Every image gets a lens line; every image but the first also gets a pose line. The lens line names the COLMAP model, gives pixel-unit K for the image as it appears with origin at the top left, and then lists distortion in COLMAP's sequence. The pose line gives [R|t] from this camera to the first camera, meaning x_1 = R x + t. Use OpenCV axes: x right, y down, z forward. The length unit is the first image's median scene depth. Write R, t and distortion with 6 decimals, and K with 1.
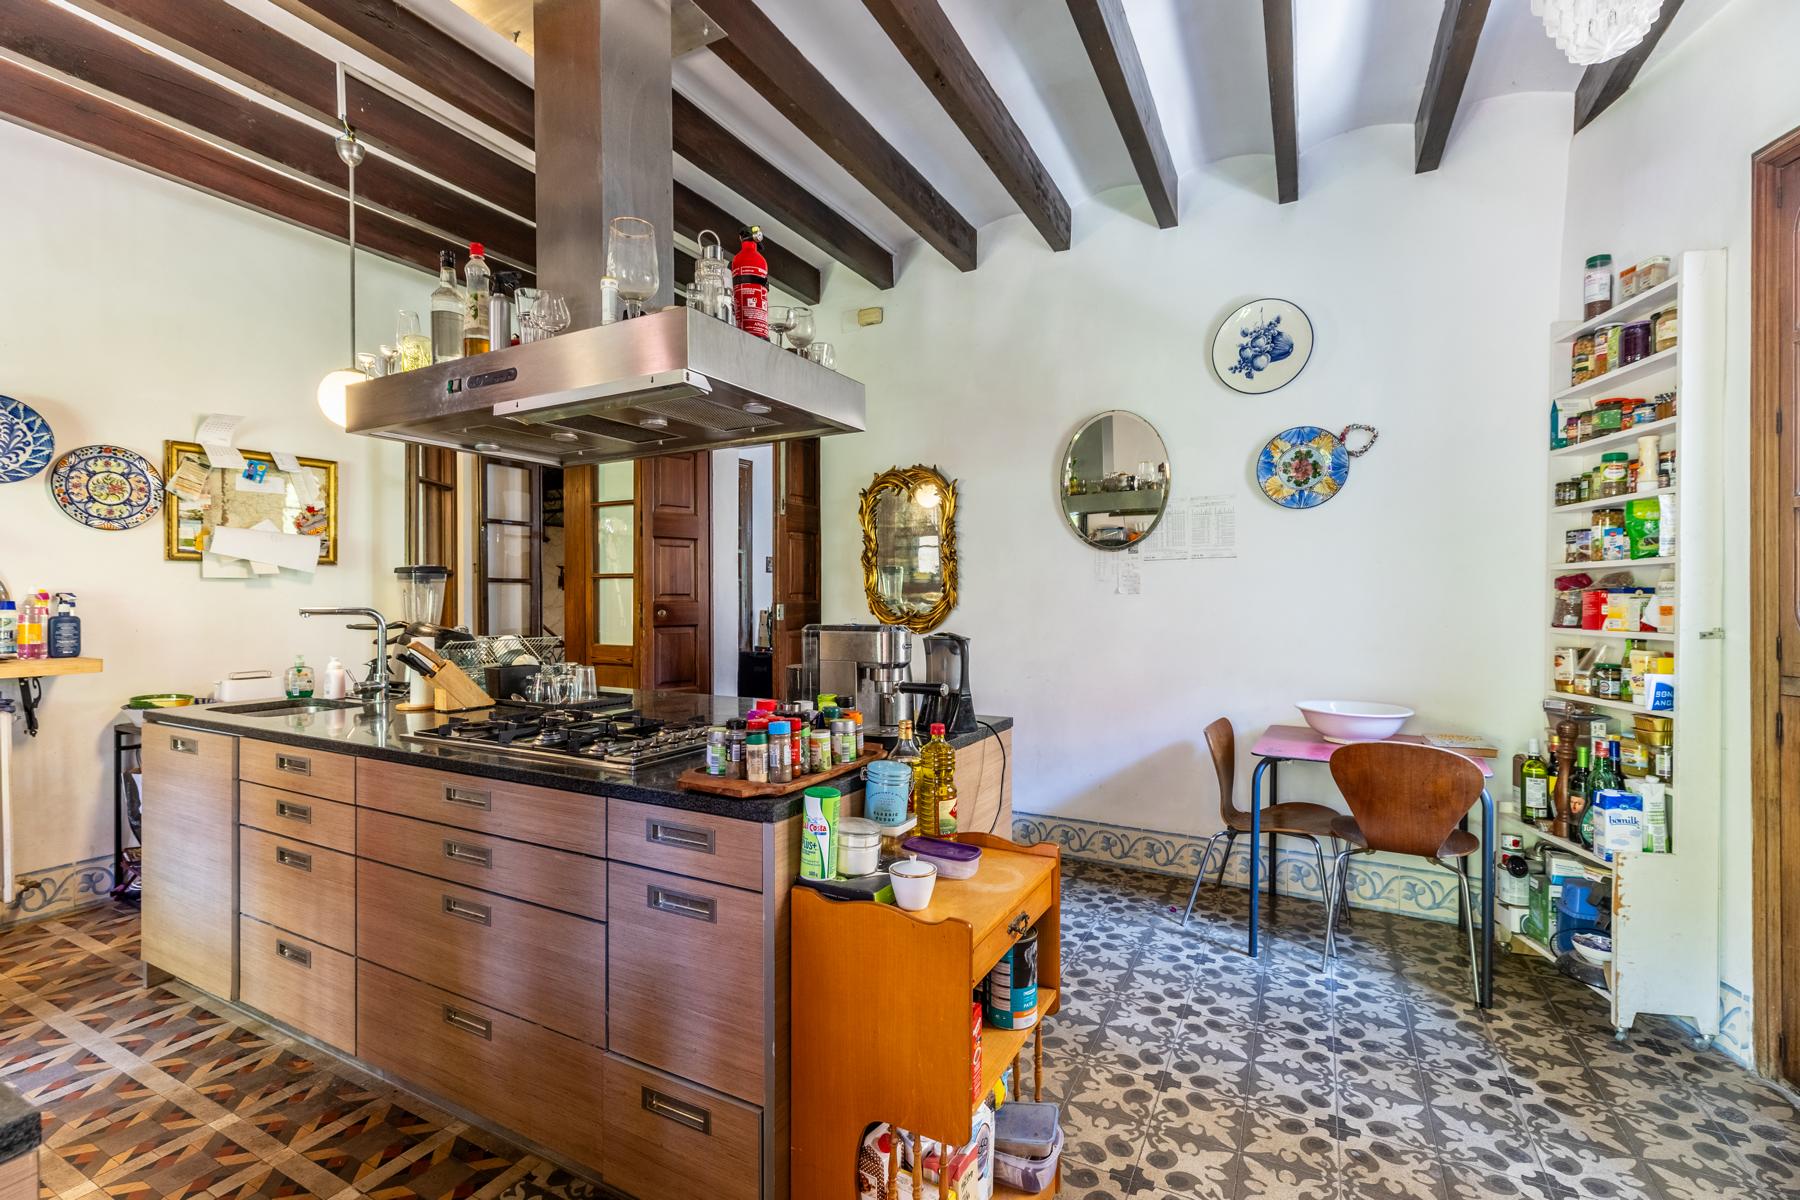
lens RADIAL K [[805.5, 0, 889.1], [0, 805.5, 598.7], [0, 0, 1]] dist [0.001526, 0.000854]
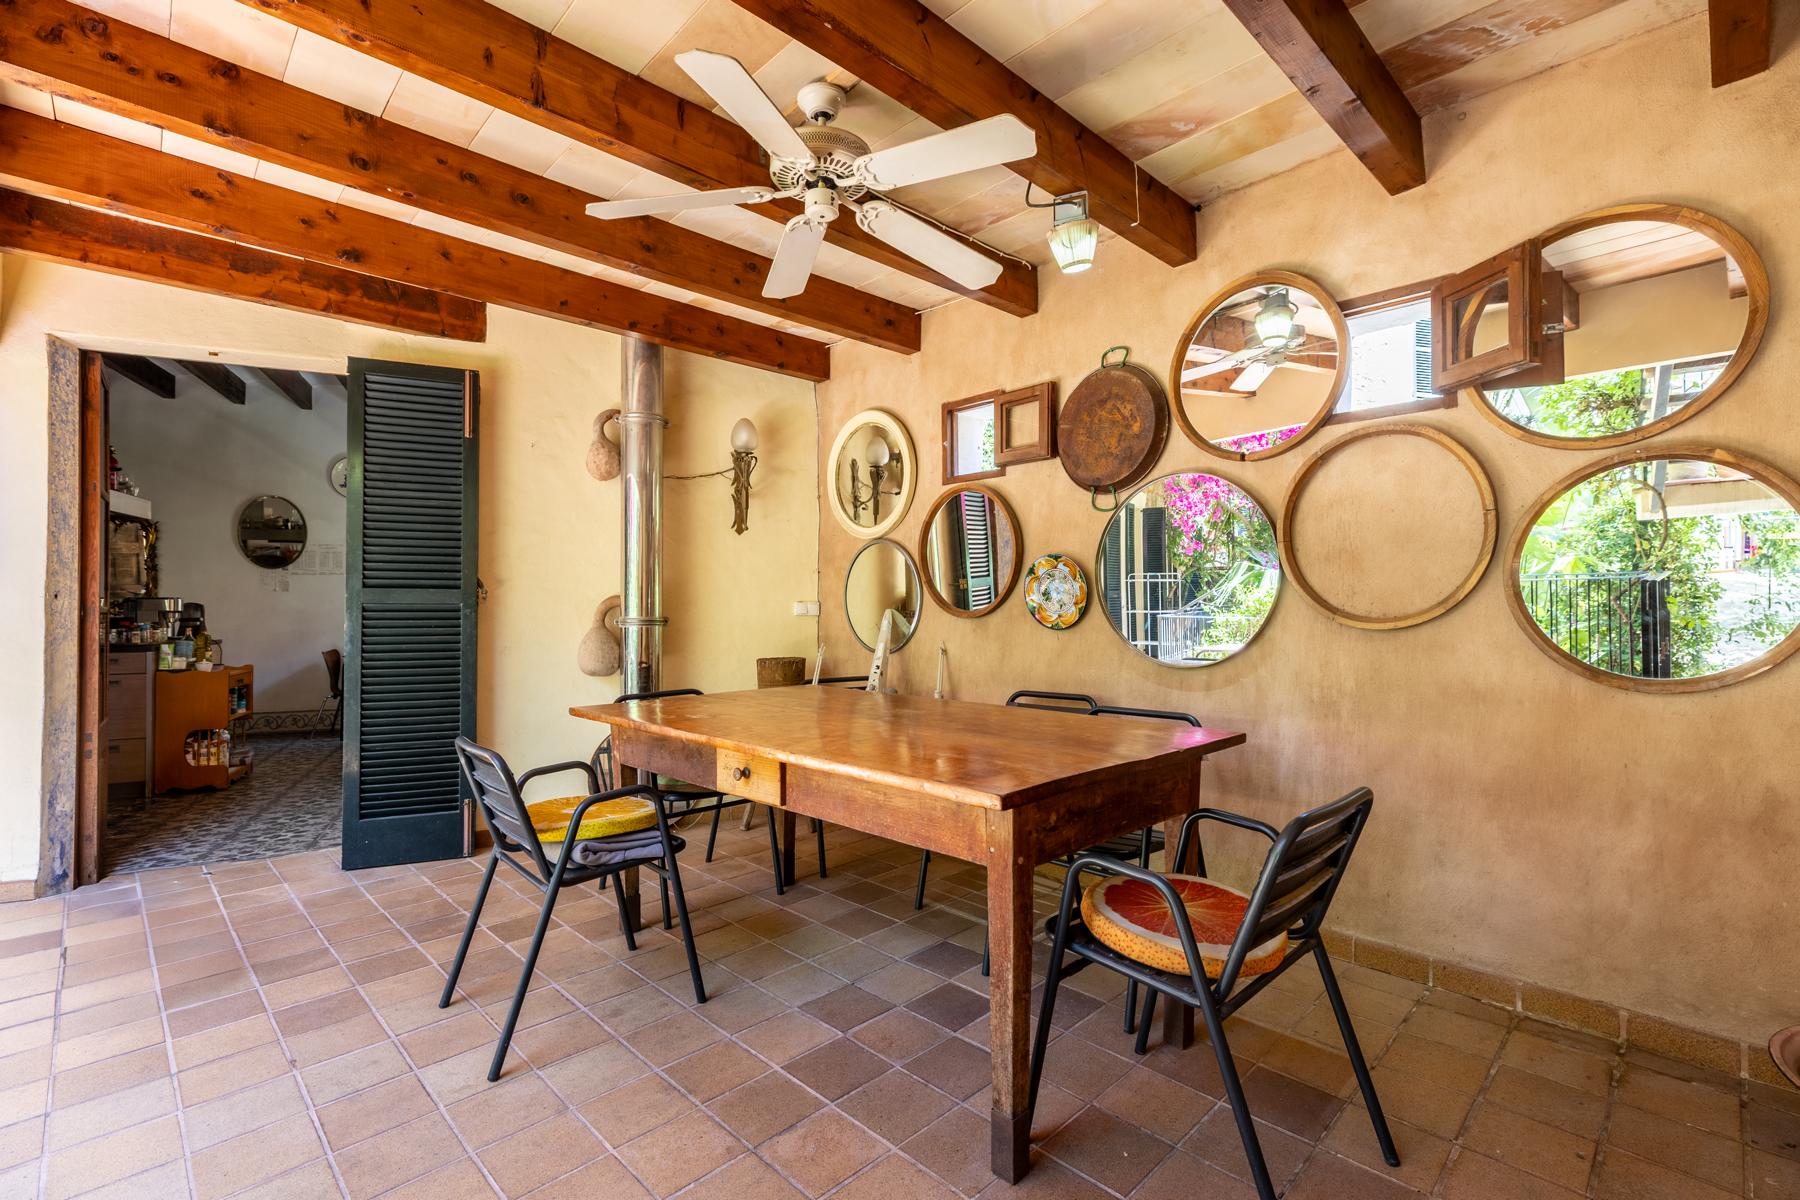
lens RADIAL K [[805.5, 0, 889.1], [0, 805.5, 598.7], [0, 0, 1]] dist [0.001526, 0.000854]
pose [[0.600519, 0.008099, 0.799570, -0.877912], [0.004591, 0.999897, -0.013576, 0.104330], [-0.799598, 0.011824, 0.600420, -3.105621]]
